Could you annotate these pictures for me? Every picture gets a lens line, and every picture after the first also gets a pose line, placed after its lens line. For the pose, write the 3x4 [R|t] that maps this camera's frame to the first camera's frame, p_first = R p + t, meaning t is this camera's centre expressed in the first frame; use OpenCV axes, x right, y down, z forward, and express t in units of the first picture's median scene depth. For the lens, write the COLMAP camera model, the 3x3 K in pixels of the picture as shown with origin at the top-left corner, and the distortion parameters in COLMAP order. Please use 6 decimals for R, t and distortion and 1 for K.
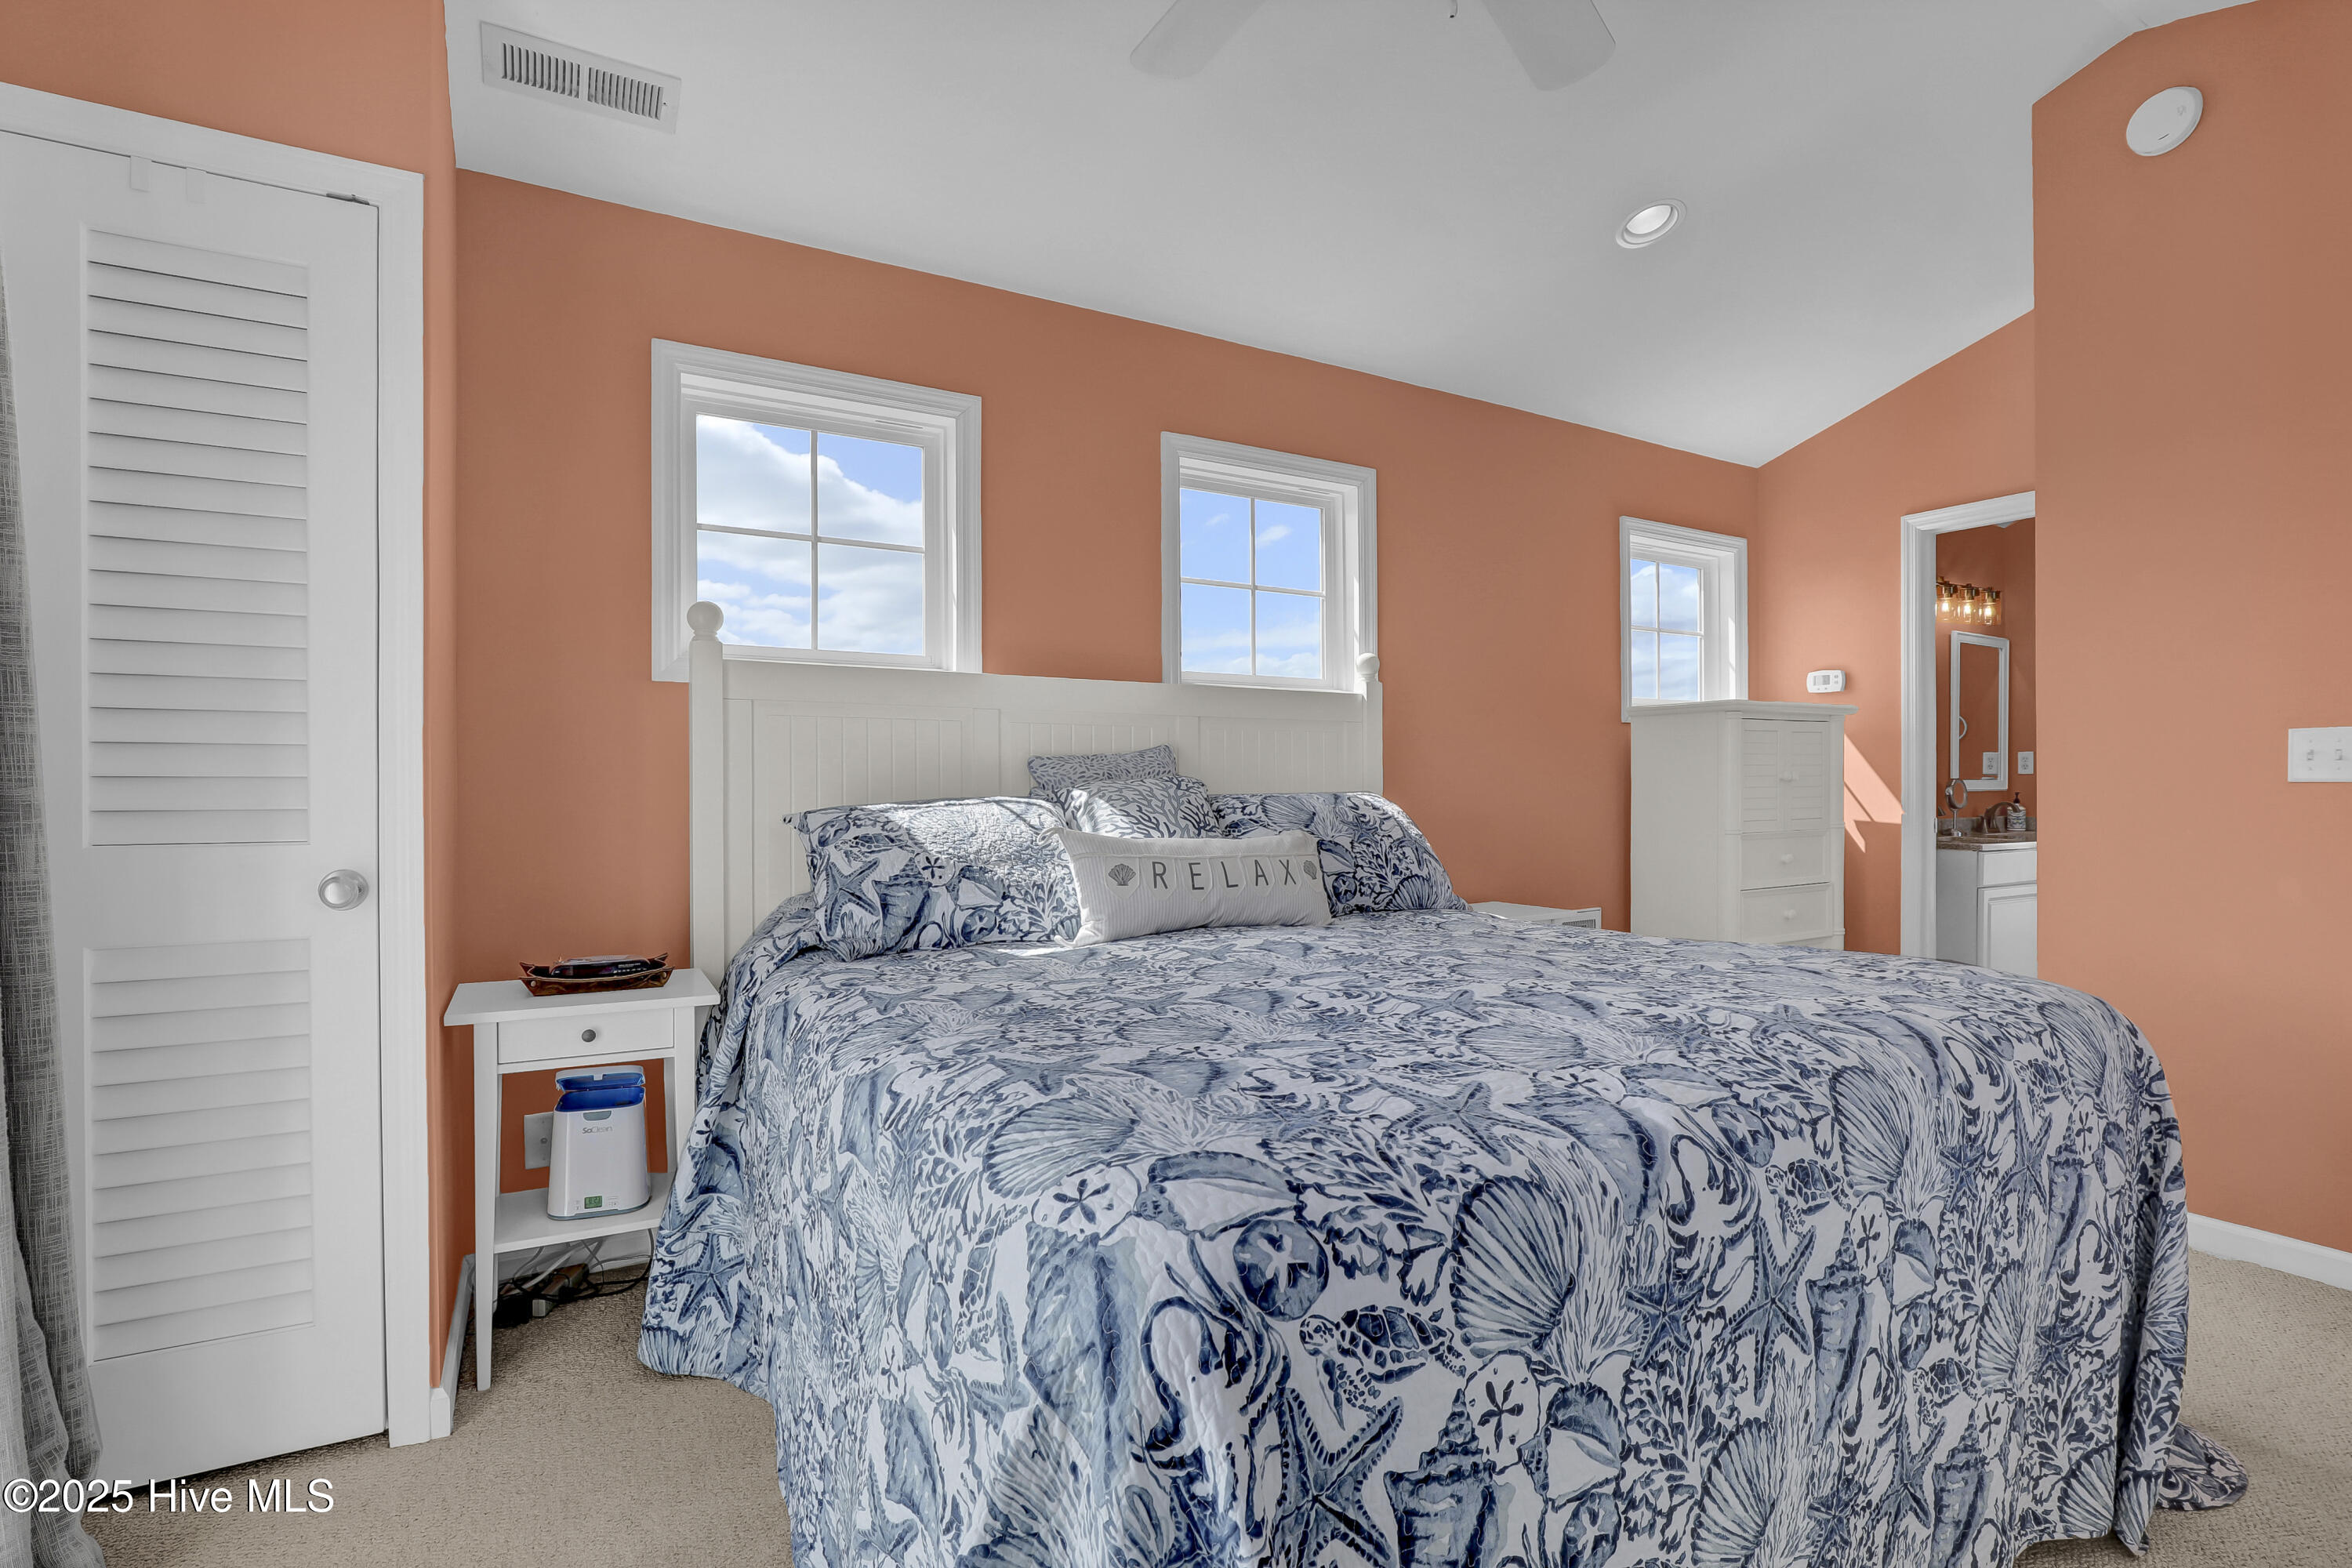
lens RADIAL K [[1088.5, 0, 1176.3], [0, 1088.5, 787.5], [0, 0, 1]] dist [-0.026018, 0.002235]
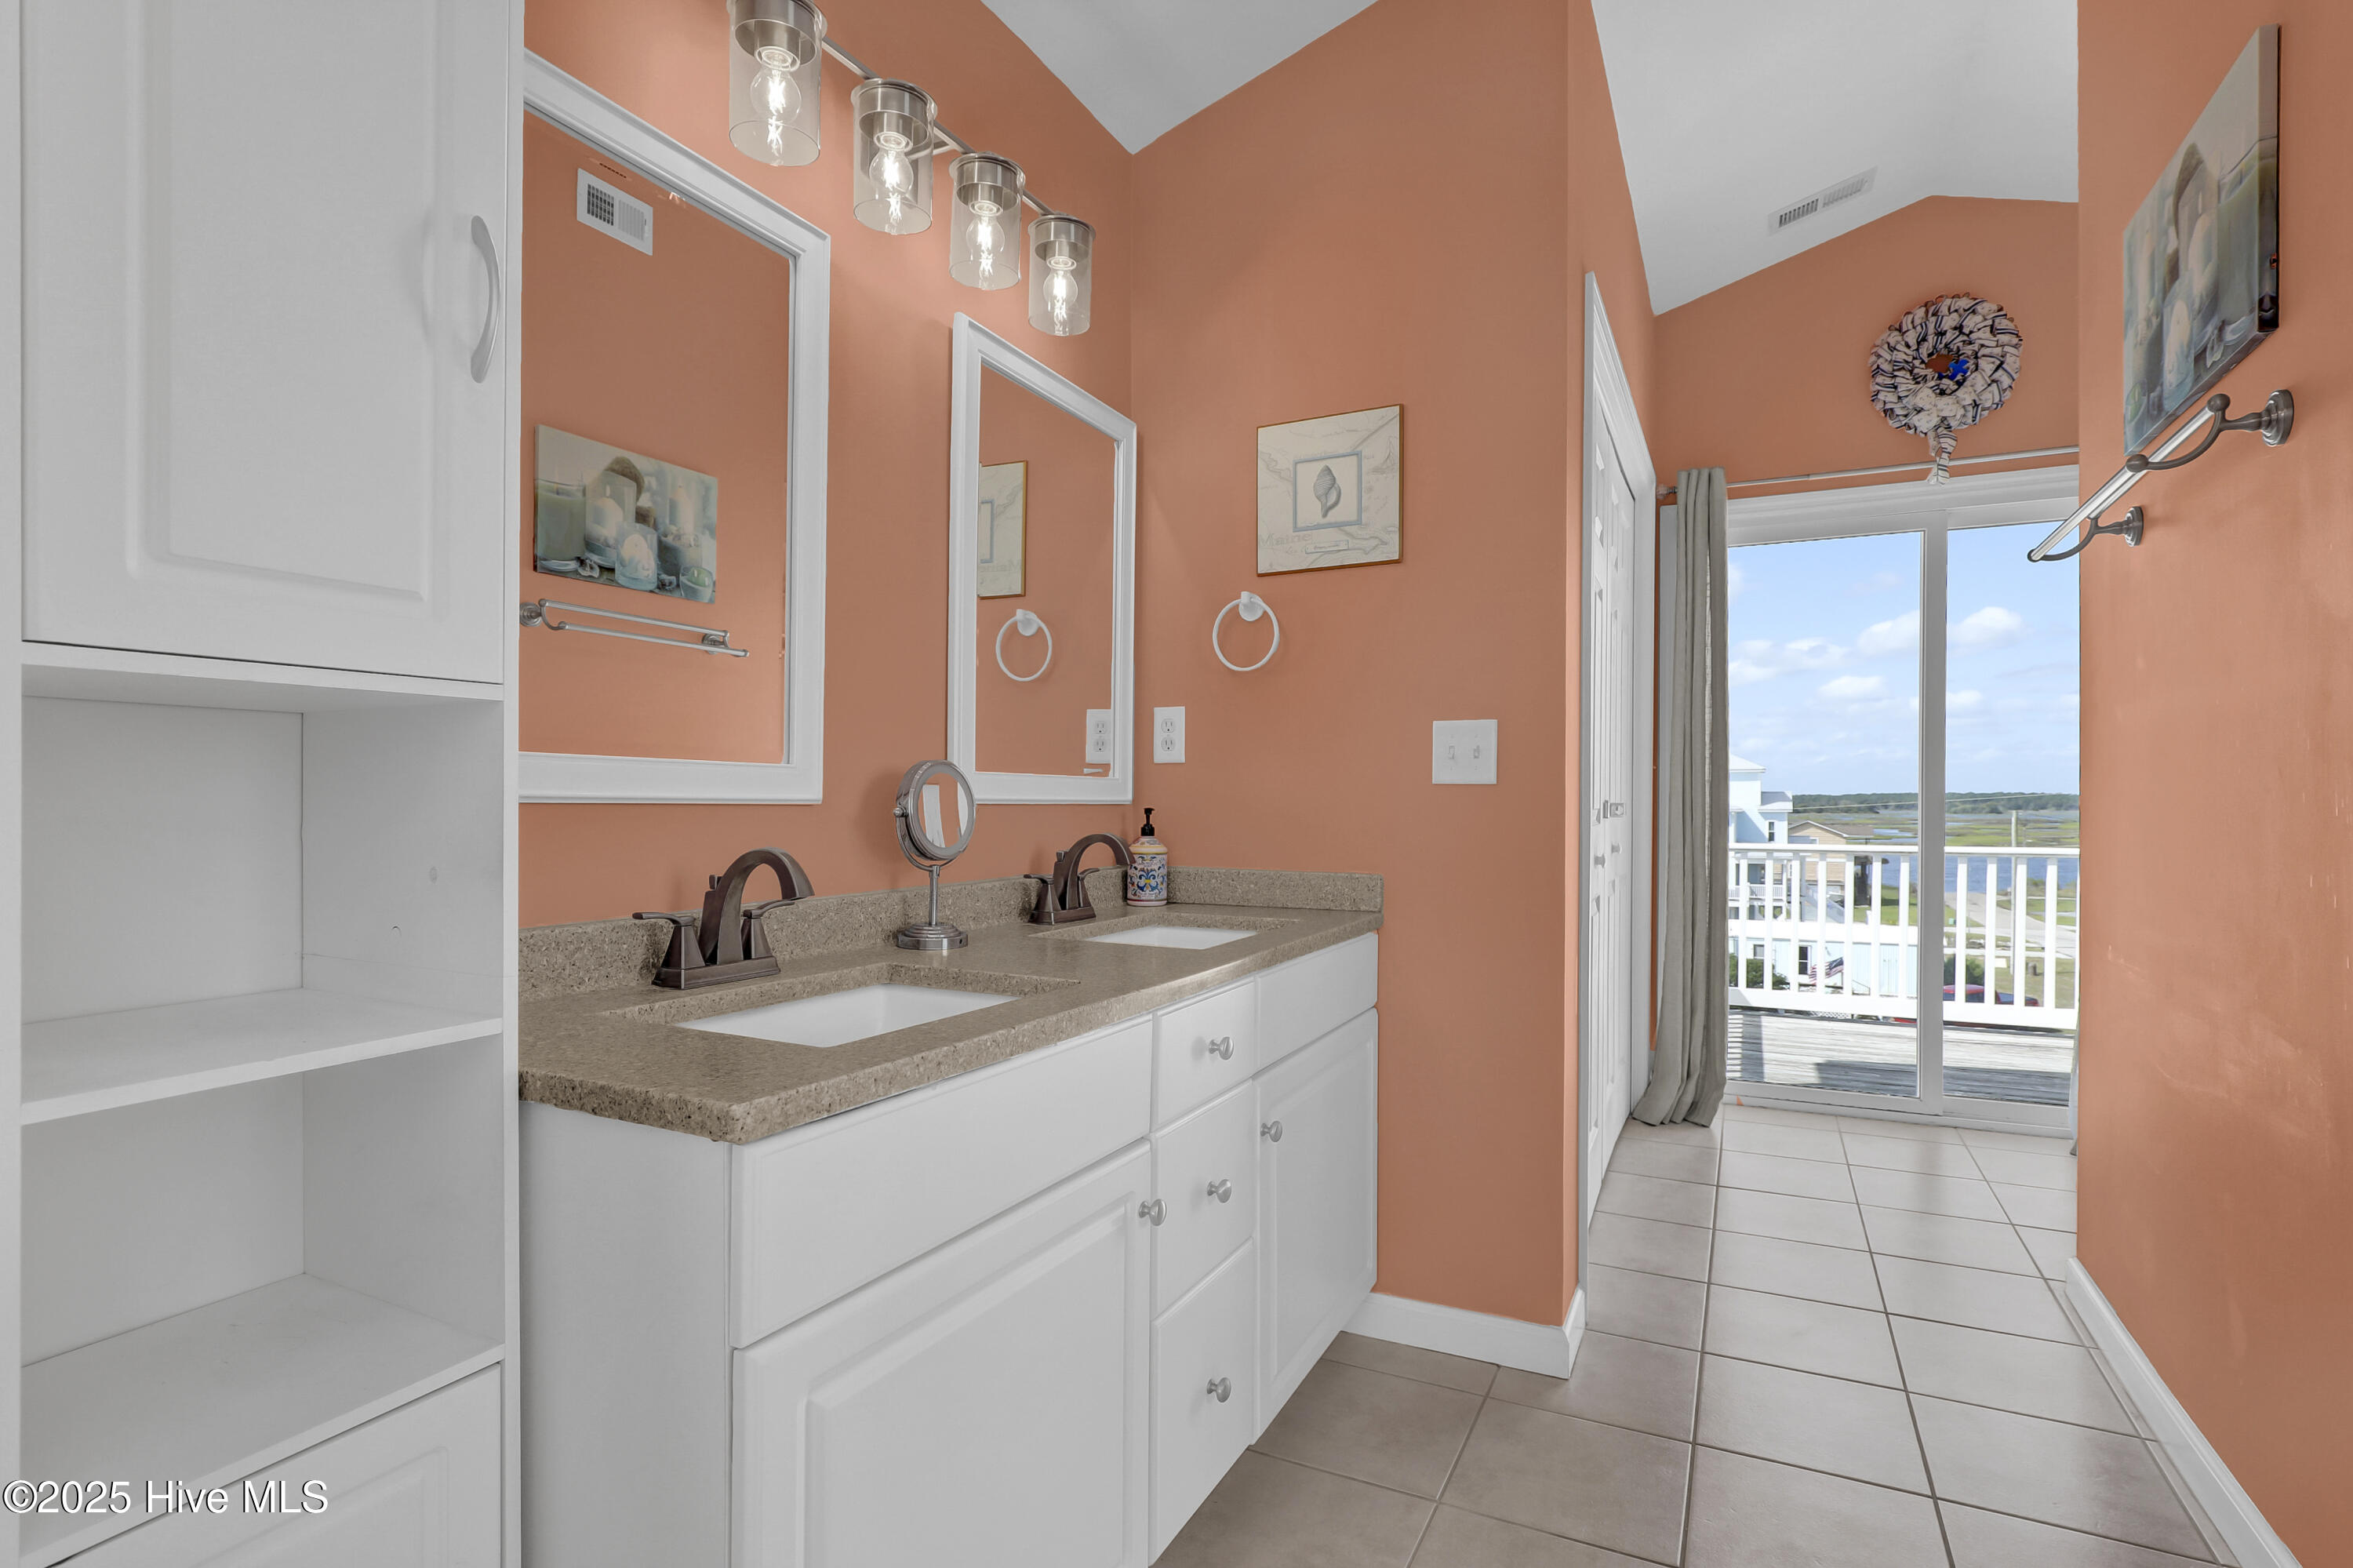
lens RADIAL K [[1089.0, 0, 1144.8], [0, 1089.0, 801.6], [0, 0, 1]] dist [-0.026018, 0.002235]
pose [[0.850980, 0.001559, 0.525196, 0.570044], [-0.001000, 0.999999, -0.001348, 0.002226], [-0.525197, 0.000622, 0.850980, 0.658045]]
